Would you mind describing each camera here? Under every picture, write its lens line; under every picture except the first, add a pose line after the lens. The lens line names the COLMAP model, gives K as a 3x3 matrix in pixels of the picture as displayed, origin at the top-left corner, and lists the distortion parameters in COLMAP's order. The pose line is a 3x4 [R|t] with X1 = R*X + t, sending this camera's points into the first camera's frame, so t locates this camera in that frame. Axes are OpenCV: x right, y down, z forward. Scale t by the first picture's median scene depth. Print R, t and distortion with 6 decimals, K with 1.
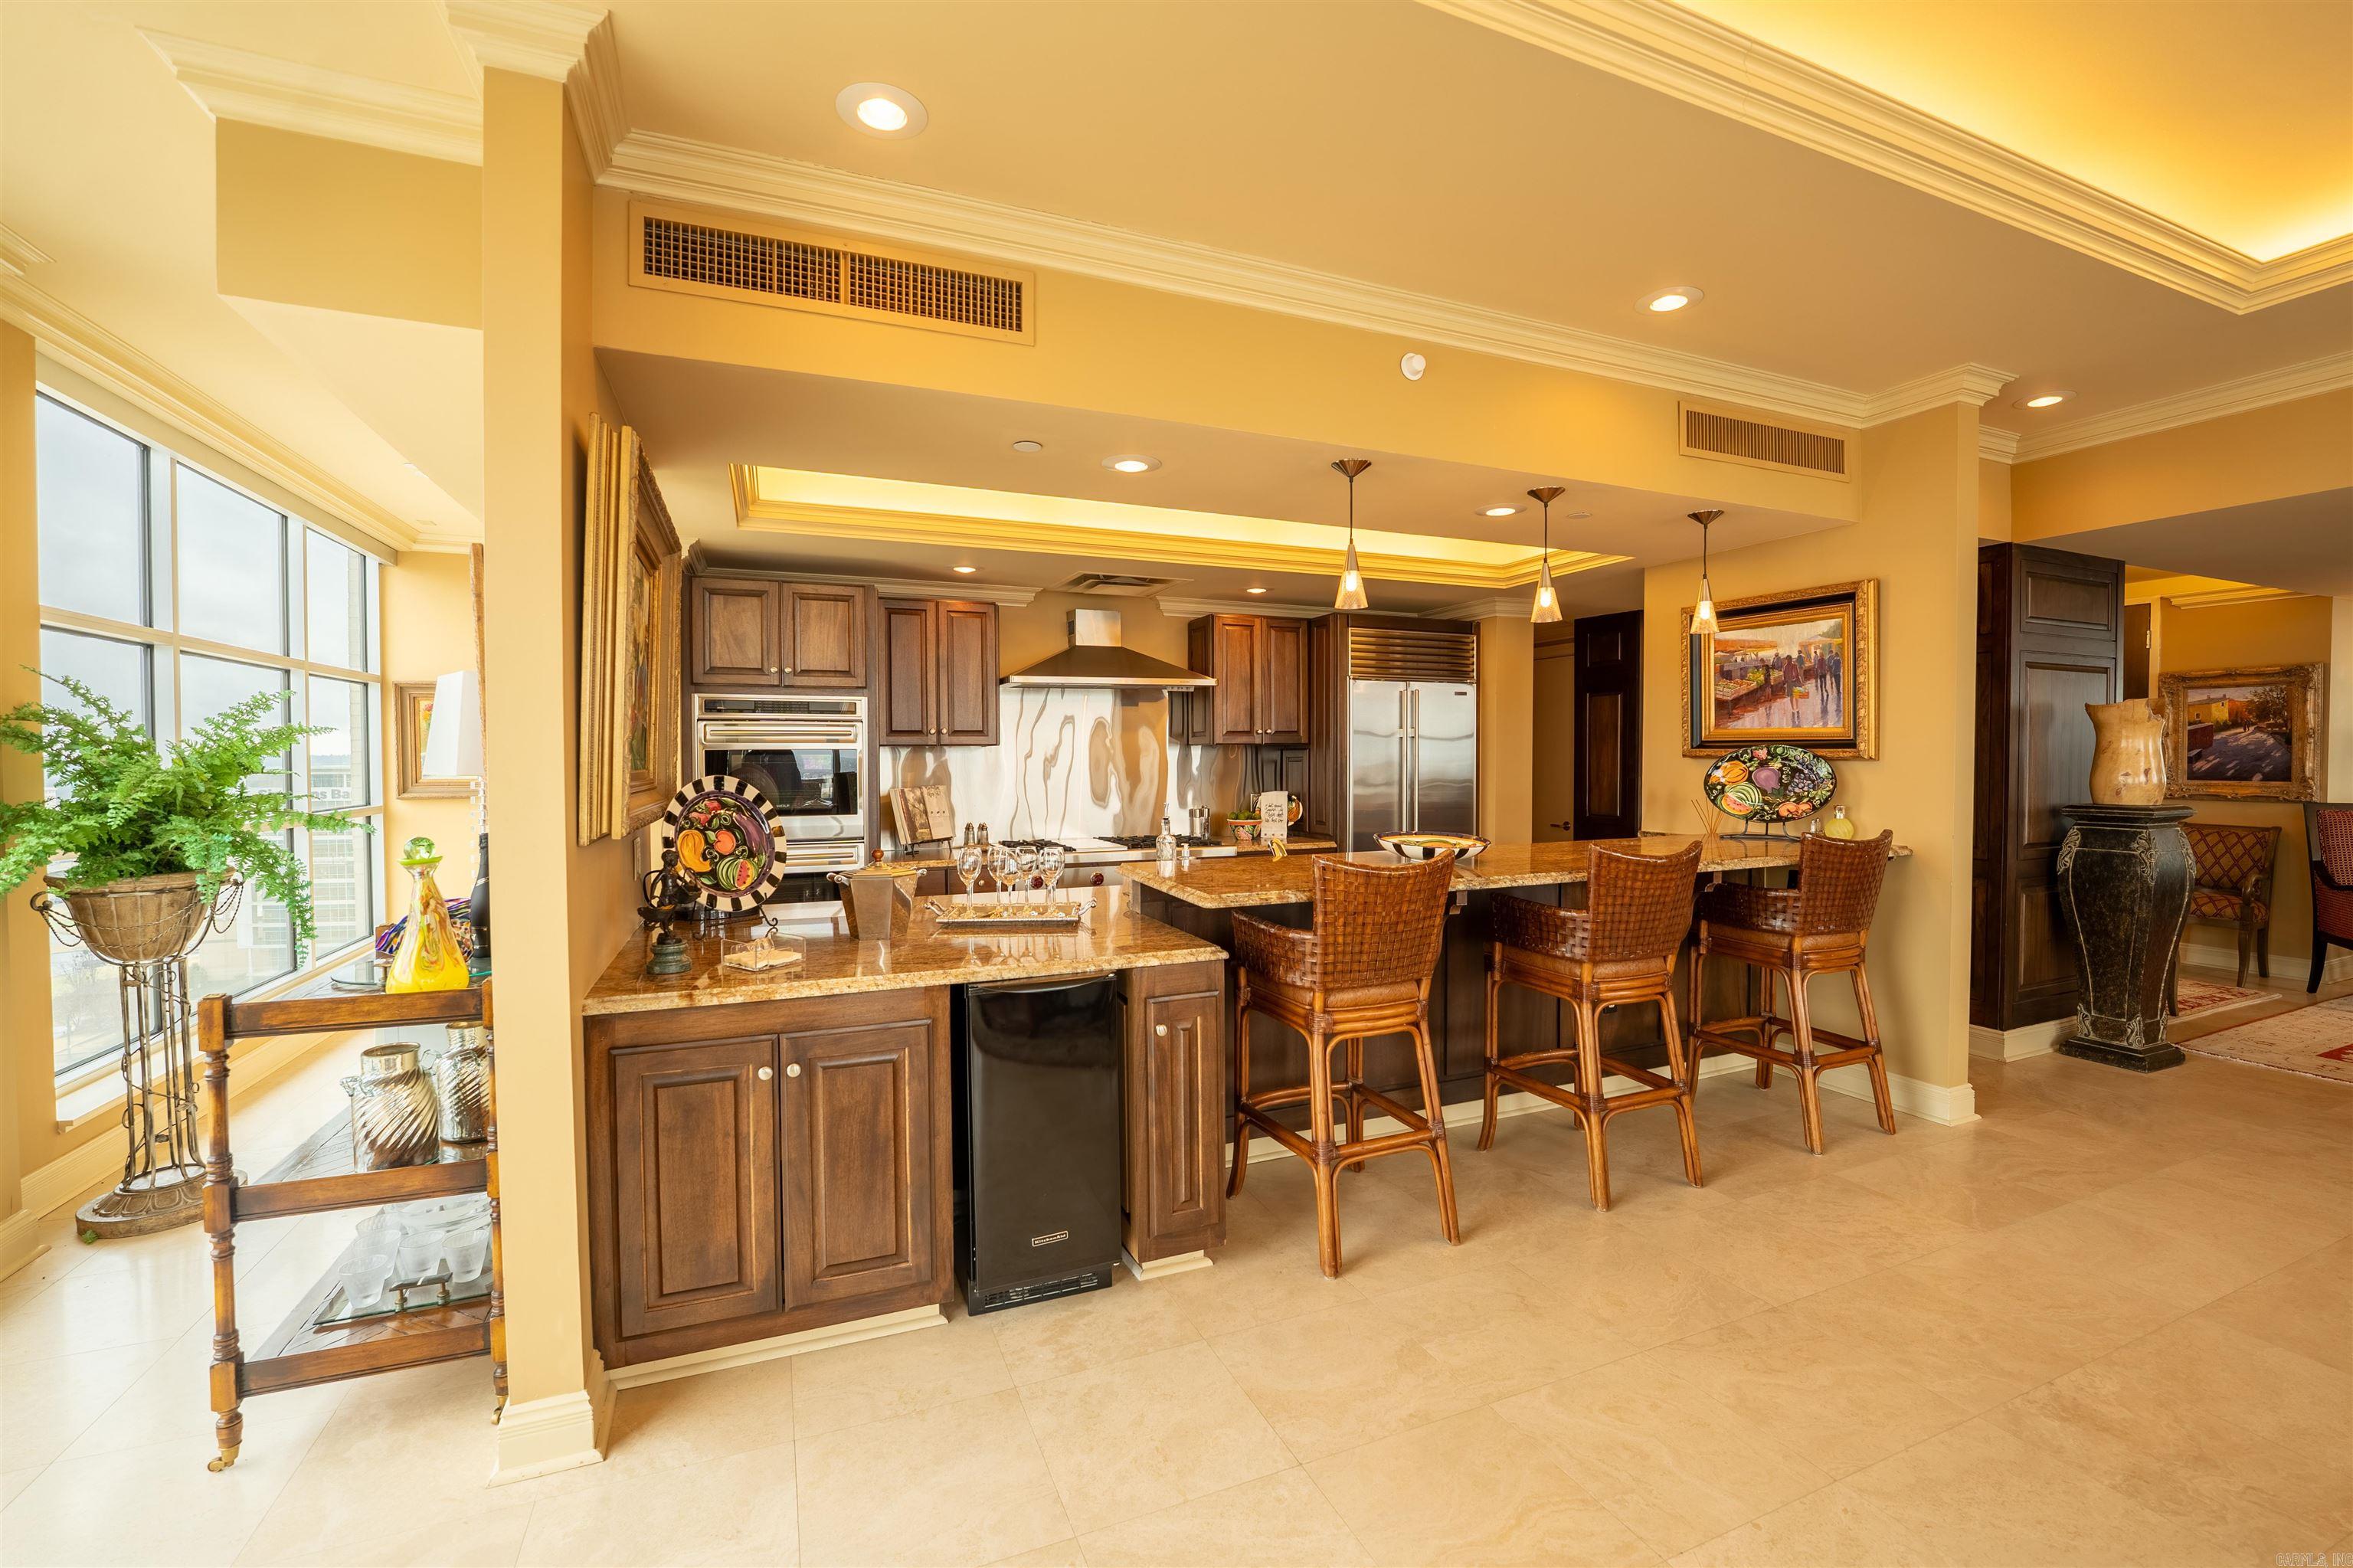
lens RADIAL K [[972.2, 0, 1174.7], [0, 972.2, 782.8], [0, 0, 1]] dist [-0.037403, 0.007178]
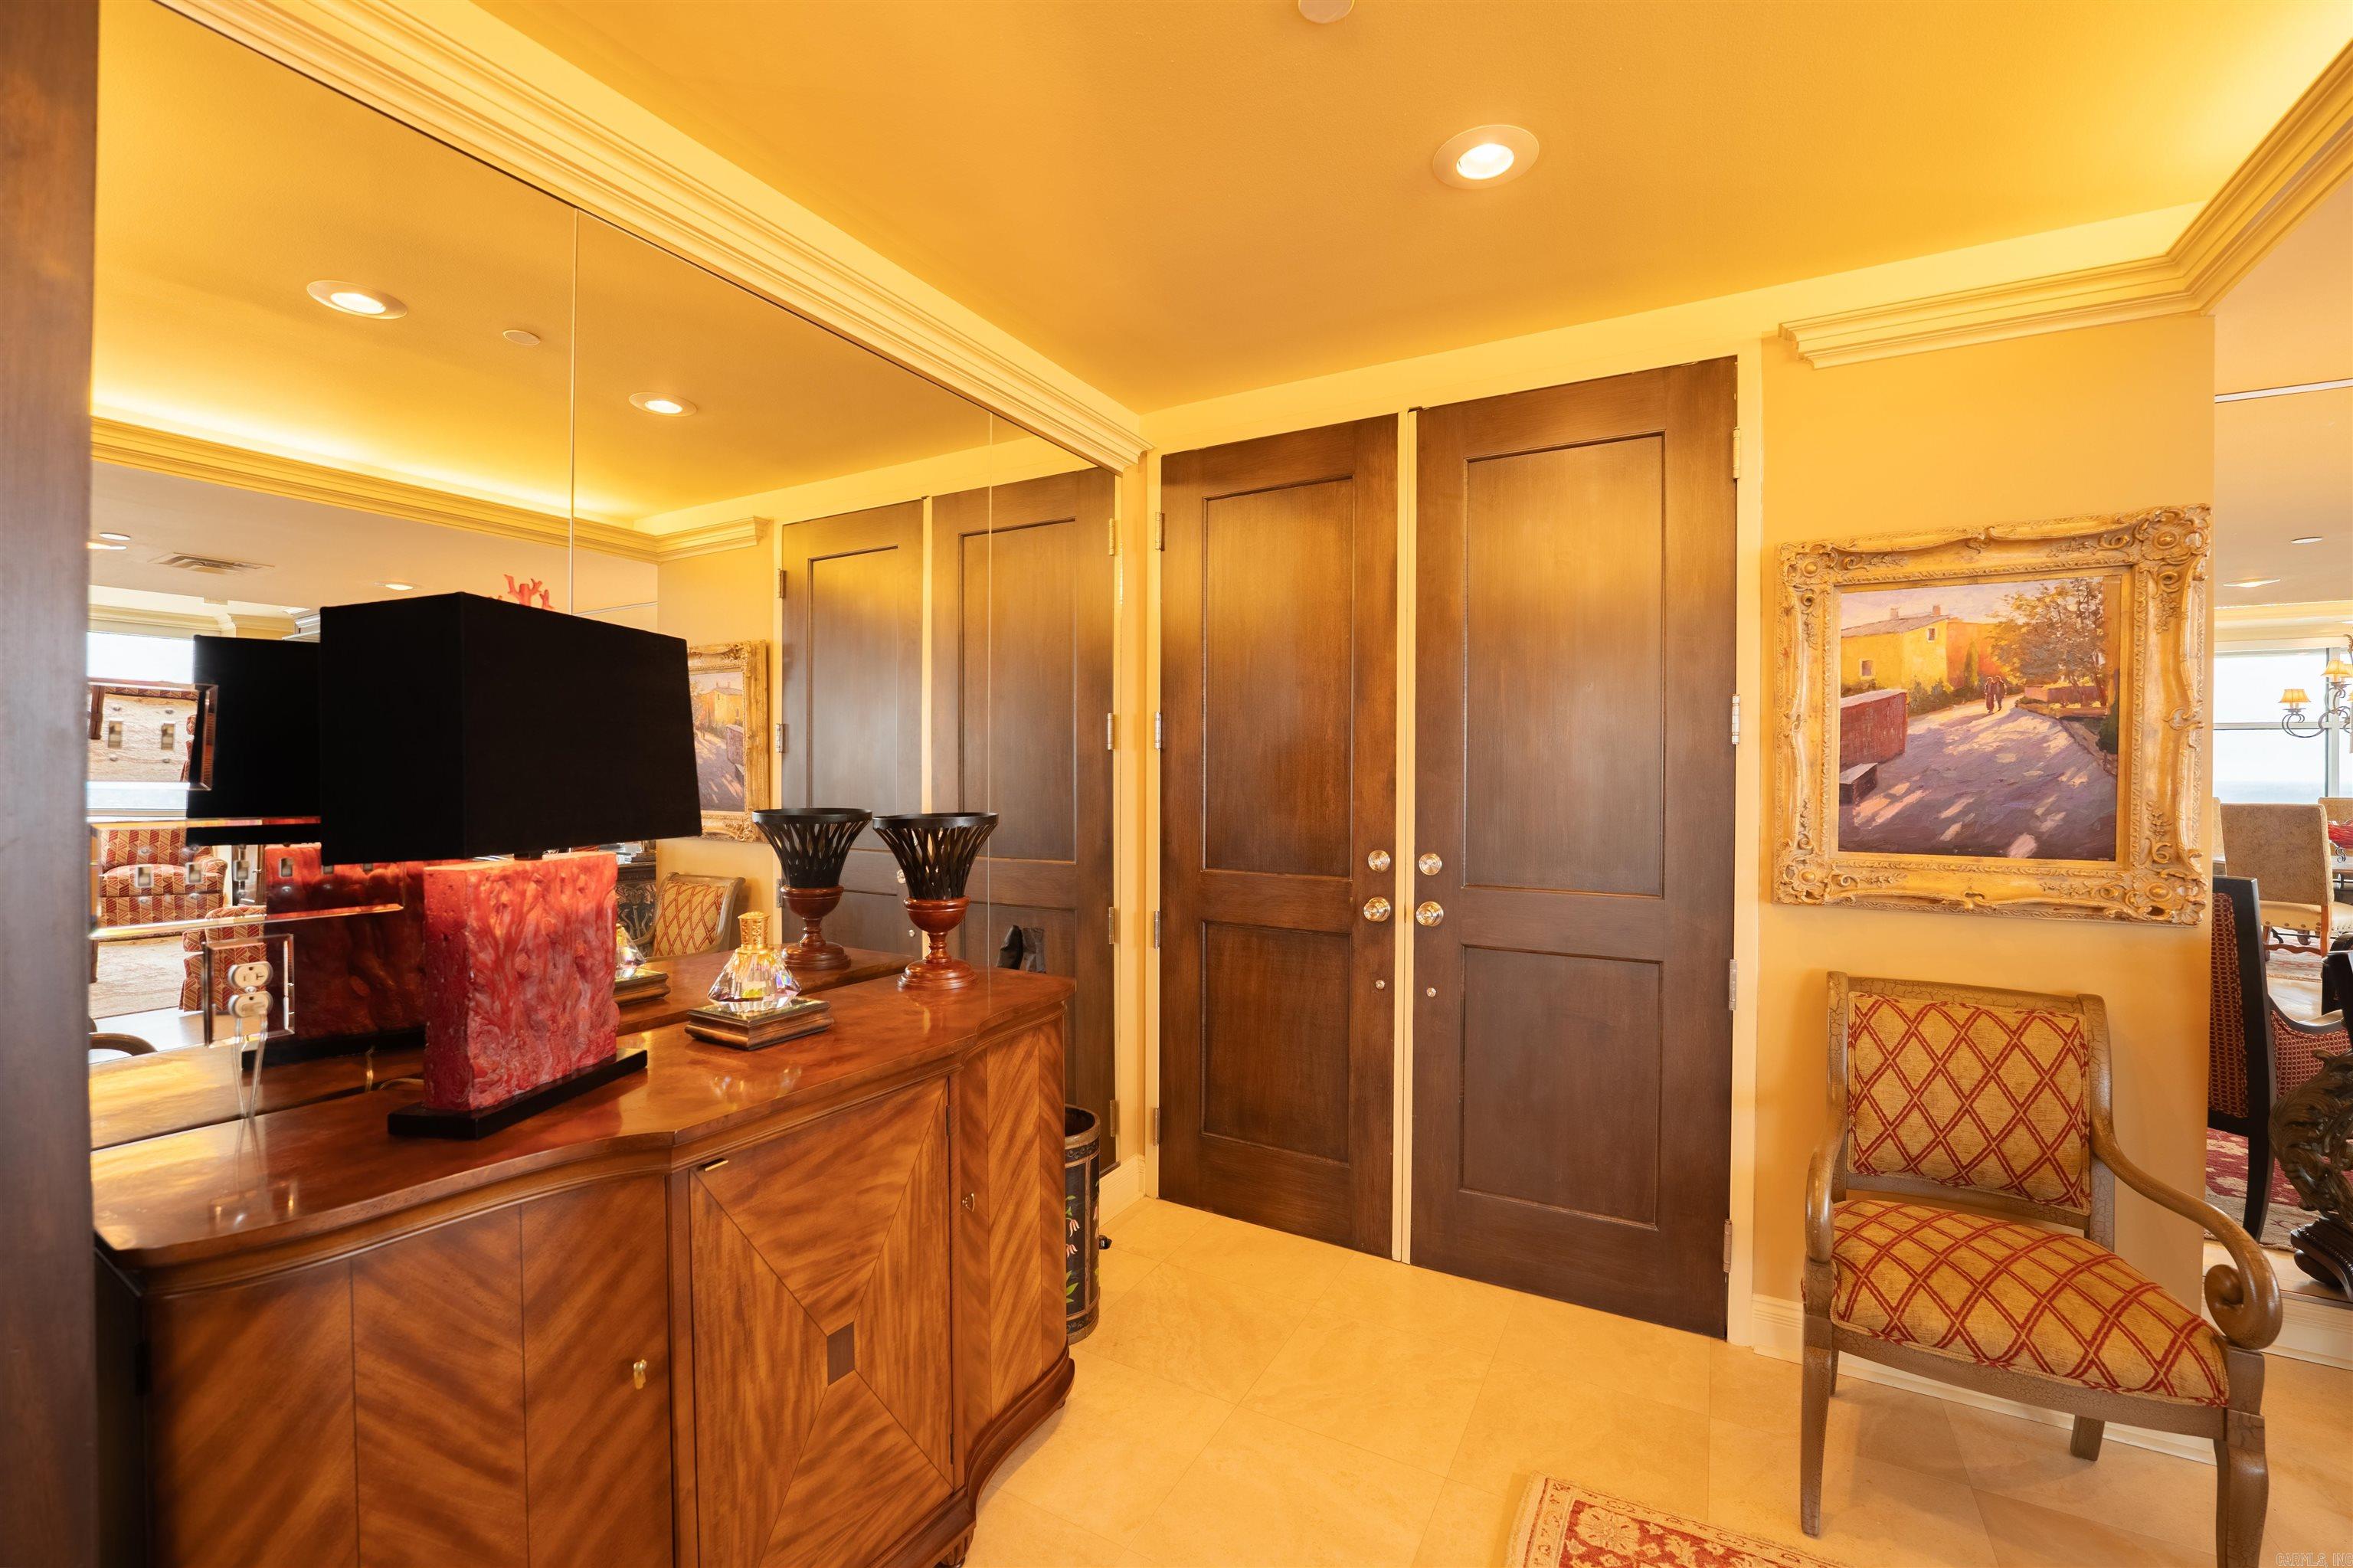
lens RADIAL K [[972.2, 0, 1174.7], [0, 972.2, 782.8], [0, 0, 1]] dist [-0.037403, 0.007178]
pose [[0.785500, 0.001632, 0.618860, 0.157172], [0.009254, 0.999854, -0.014382, -0.006113], [-0.618793, 0.017024, 0.785370, 0.206773]]
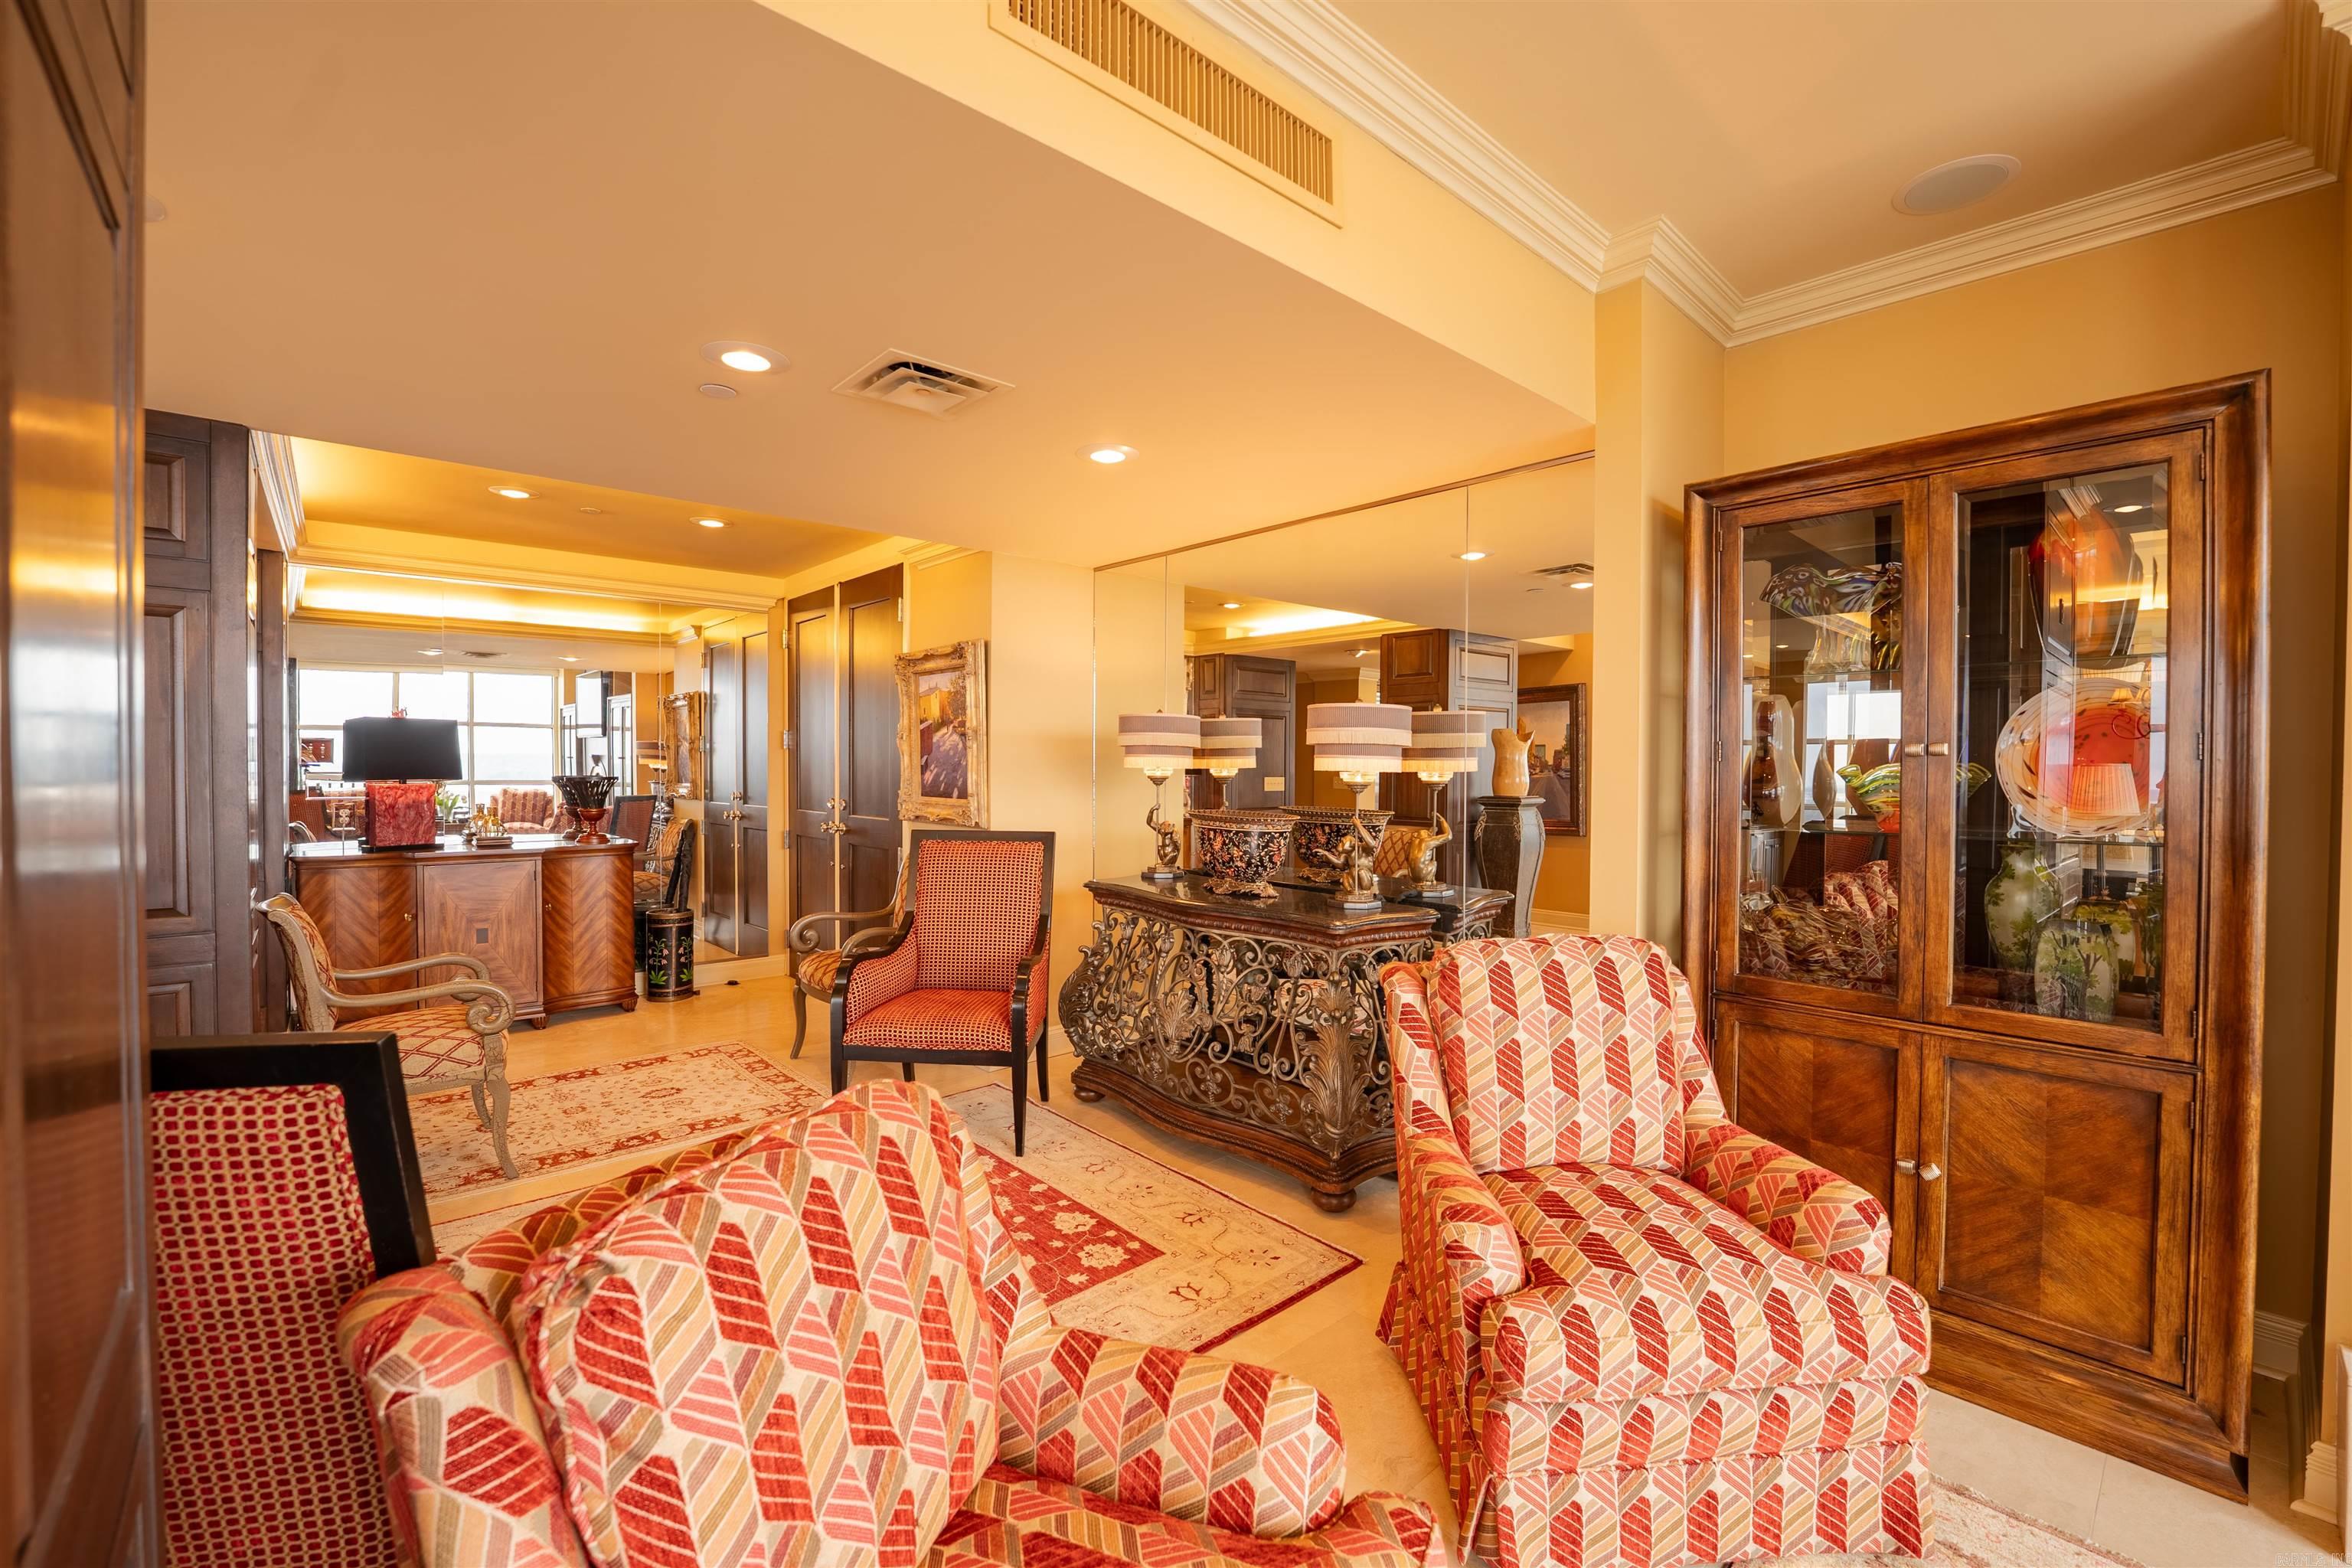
lens RADIAL K [[971.7, 0, 1174.2], [0, 971.7, 782.8], [0, 0, 1]] dist [-0.037403, 0.007178]
pose [[0.942251, 0.000865, 0.334906, 0.238919], [0.001540, 0.999975, -0.006915, -0.001968], [-0.334904, 0.007032, 0.942226, 0.048093]]
